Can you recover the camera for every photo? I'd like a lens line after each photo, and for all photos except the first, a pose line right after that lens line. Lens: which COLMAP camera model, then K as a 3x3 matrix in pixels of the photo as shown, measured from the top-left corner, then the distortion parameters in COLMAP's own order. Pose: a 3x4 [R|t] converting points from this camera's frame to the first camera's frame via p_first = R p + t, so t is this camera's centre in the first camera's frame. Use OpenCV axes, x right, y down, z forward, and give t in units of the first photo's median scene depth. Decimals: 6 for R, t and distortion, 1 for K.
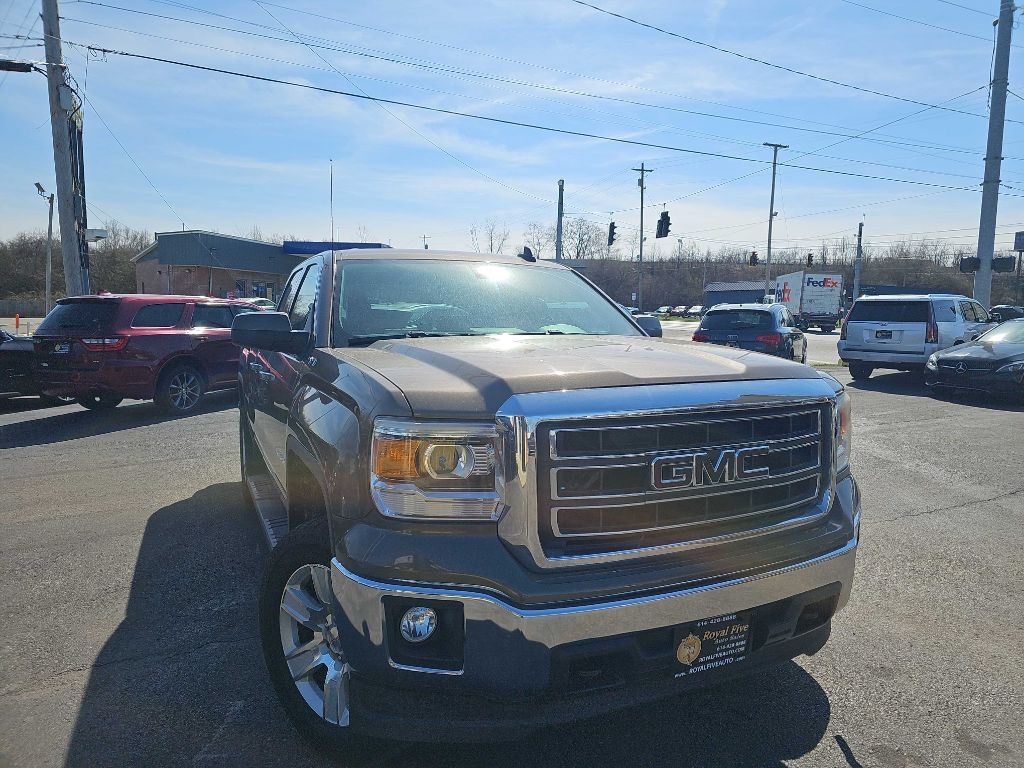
lens RADIAL K [[672.4, 0, 536.9], [0, 672.4, 381.6], [0, 0, 1]] dist [0.050609, -0.046517]
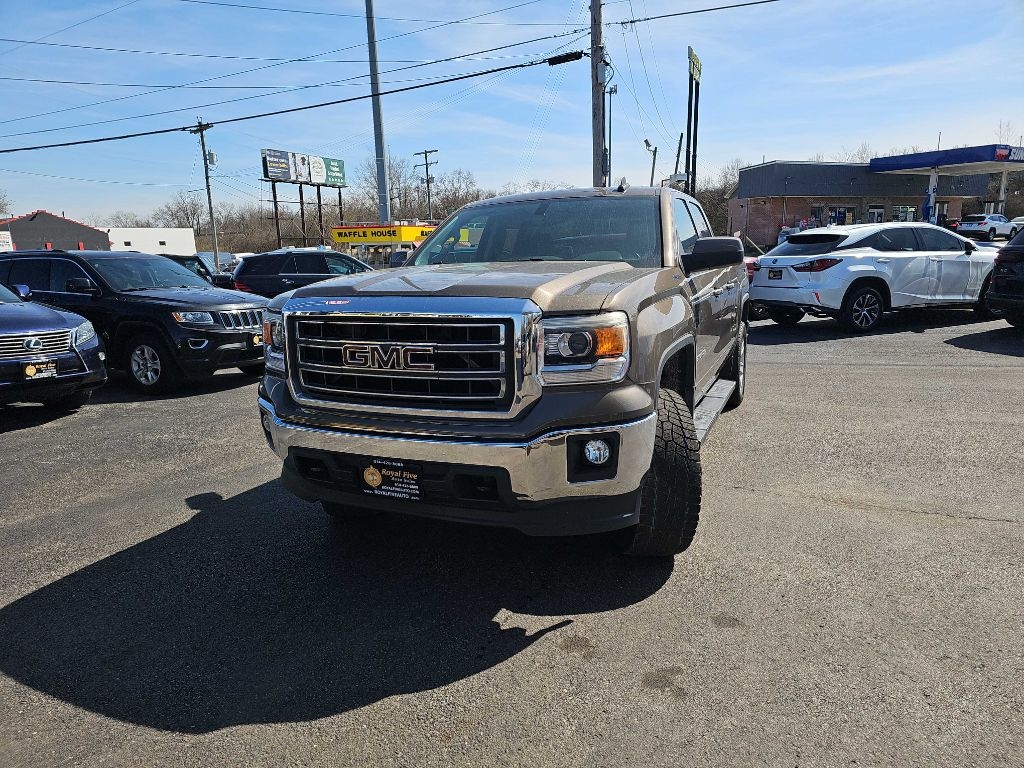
lens RADIAL K [[680.2, 0, 514.3], [0, 680.2, 387.1], [0, 0, 1]] dist [0.062005, -0.043627]
pose [[0.642385, 0.118418, -0.757178, 0.334761], [-0.035714, 0.991543, 0.124771, 0.000325], [0.765549, -0.053109, 0.641182, 0.062508]]
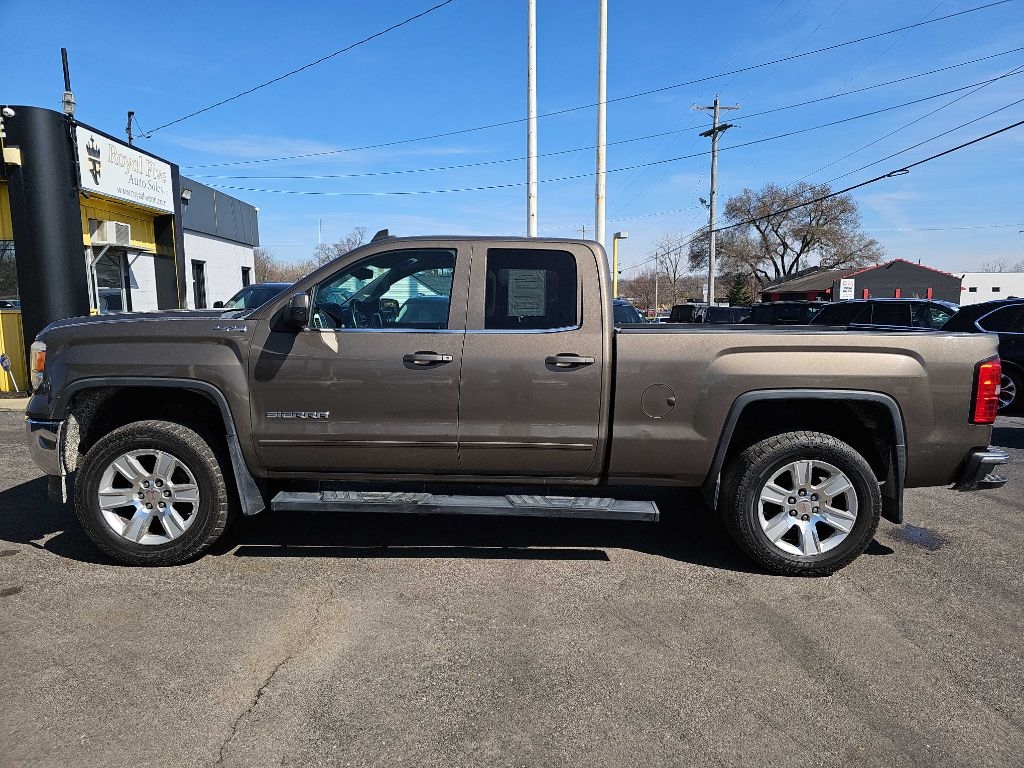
lens RADIAL K [[680.2, 0, 514.3], [0, 680.2, 387.1], [0, 0, 1]] dist [0.062005, -0.043627]
pose [[-0.457154, 0.088913, -0.884932, 0.389373], [-0.093665, 0.984644, 0.147319, -0.064016], [0.884442, 0.150235, -0.441806, 0.761621]]
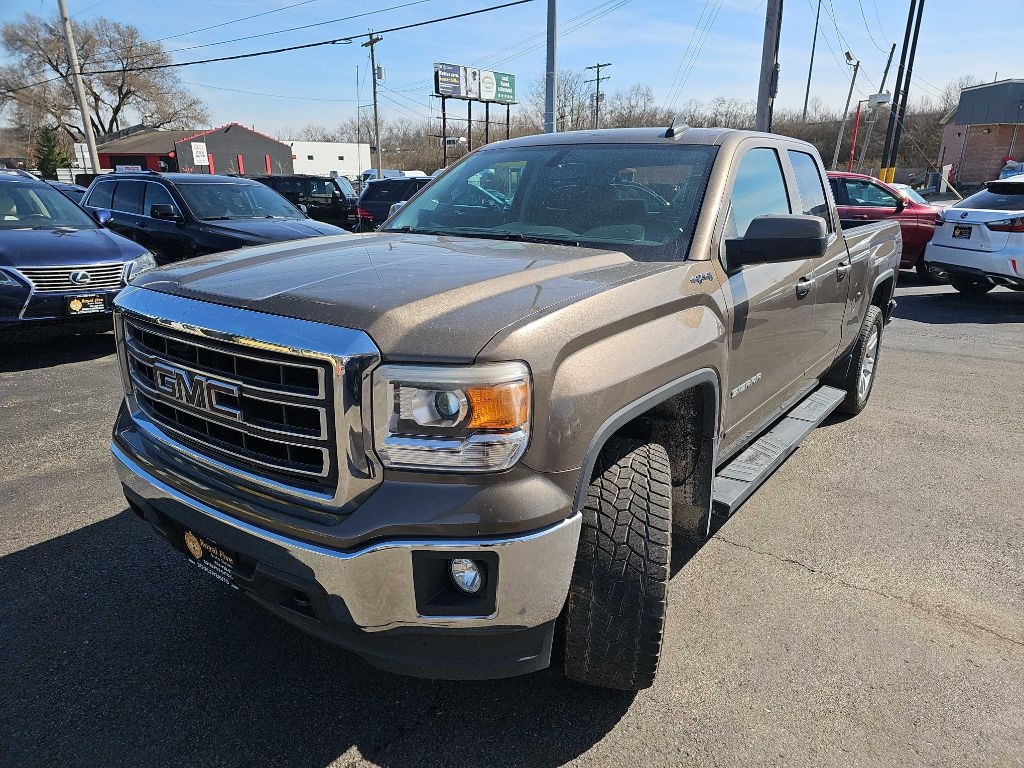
lens RADIAL K [[681.1, 0, 529.1], [0, 681.1, 394.7], [0, 0, 1]] dist [0.053104, -0.040269]
pose [[0.458244, 0.261722, -0.849420, 0.292994], [-0.086038, 0.964238, 0.250684, -0.034875], [0.884653, -0.041792, 0.464374, 0.212118]]
